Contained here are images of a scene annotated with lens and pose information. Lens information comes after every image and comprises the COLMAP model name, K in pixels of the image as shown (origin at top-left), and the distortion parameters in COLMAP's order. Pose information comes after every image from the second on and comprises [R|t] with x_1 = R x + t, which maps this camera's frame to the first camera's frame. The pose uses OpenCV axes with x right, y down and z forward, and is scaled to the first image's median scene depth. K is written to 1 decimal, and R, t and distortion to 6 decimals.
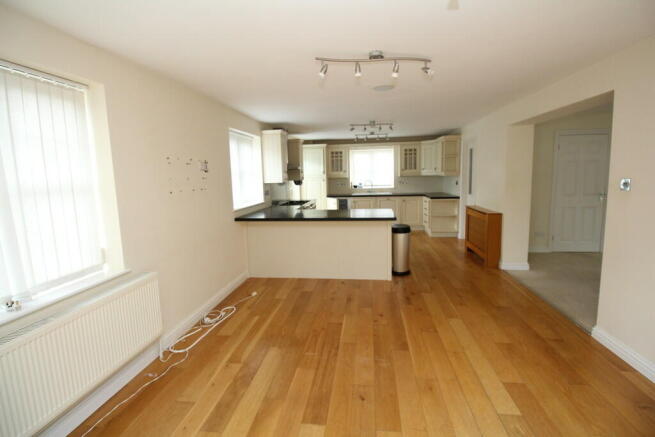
lens RADIAL K [[303.1, 0, 325.6], [0, 303.1, 208.7], [0, 0, 1]] dist [-0.014060, -0.000473]
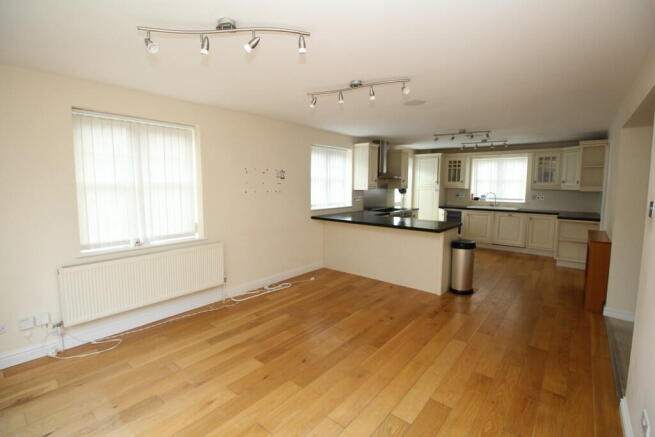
lens RADIAL K [[303.1, 0, 325.6], [0, 303.1, 208.7], [0, 0, 1]] dist [-0.014060, -0.000473]
pose [[0.847172, 0.076250, -0.525818, 0.374179], [-0.089204, 0.996013, 0.000713, -0.005762], [0.523776, 0.046301, 0.850597, -0.023957]]
